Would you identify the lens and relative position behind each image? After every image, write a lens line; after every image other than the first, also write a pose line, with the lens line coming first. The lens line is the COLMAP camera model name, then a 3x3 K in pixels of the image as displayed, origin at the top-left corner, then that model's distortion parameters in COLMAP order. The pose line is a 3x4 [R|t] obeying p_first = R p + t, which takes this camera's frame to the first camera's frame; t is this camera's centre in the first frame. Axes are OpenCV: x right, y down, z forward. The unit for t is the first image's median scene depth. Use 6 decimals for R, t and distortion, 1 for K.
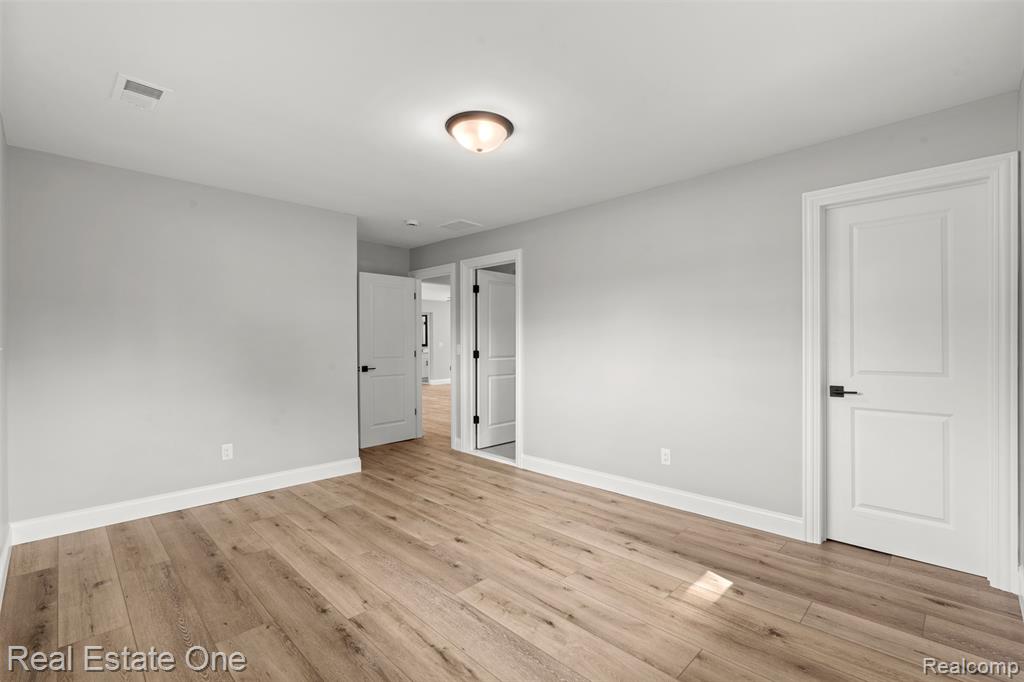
lens RADIAL K [[450.3, 0, 514.2], [0, 450.3, 343.3], [0, 0, 1]] dist [-0.005680, 0.001009]
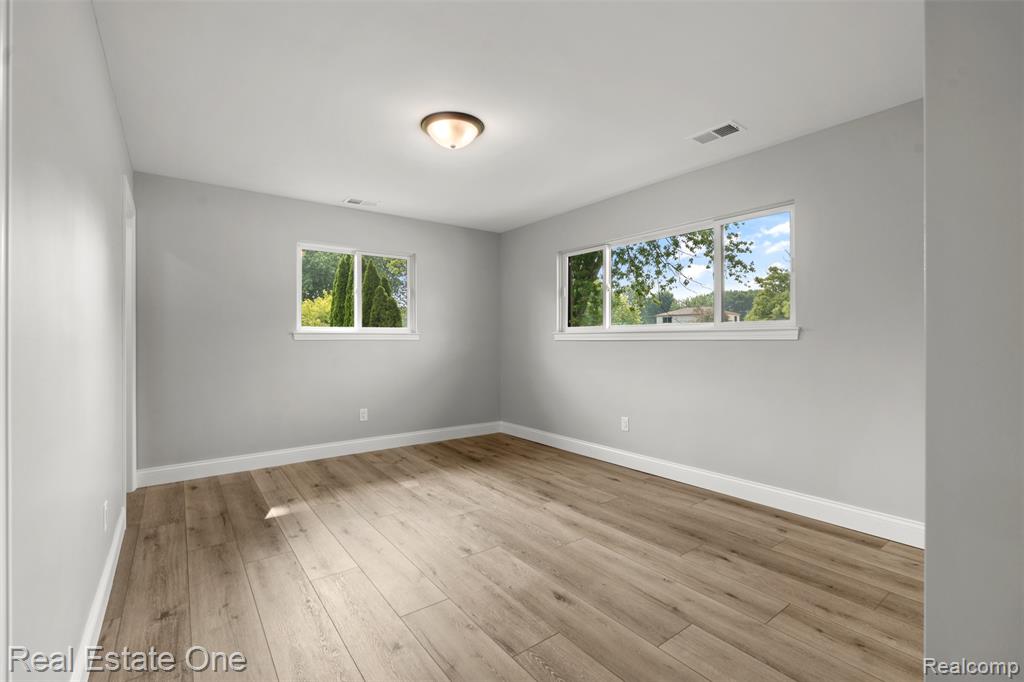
lens RADIAL K [[450.3, 0, 511.2], [0, 450.3, 339.6], [0, 0, 1]] dist [-0.005680, 0.001009]
pose [[-0.988375, 0.007098, 0.151873, -0.379826], [0.006965, 0.999975, -0.001407, 0.038774], [-0.151879, -0.000333, -0.988399, 2.060711]]
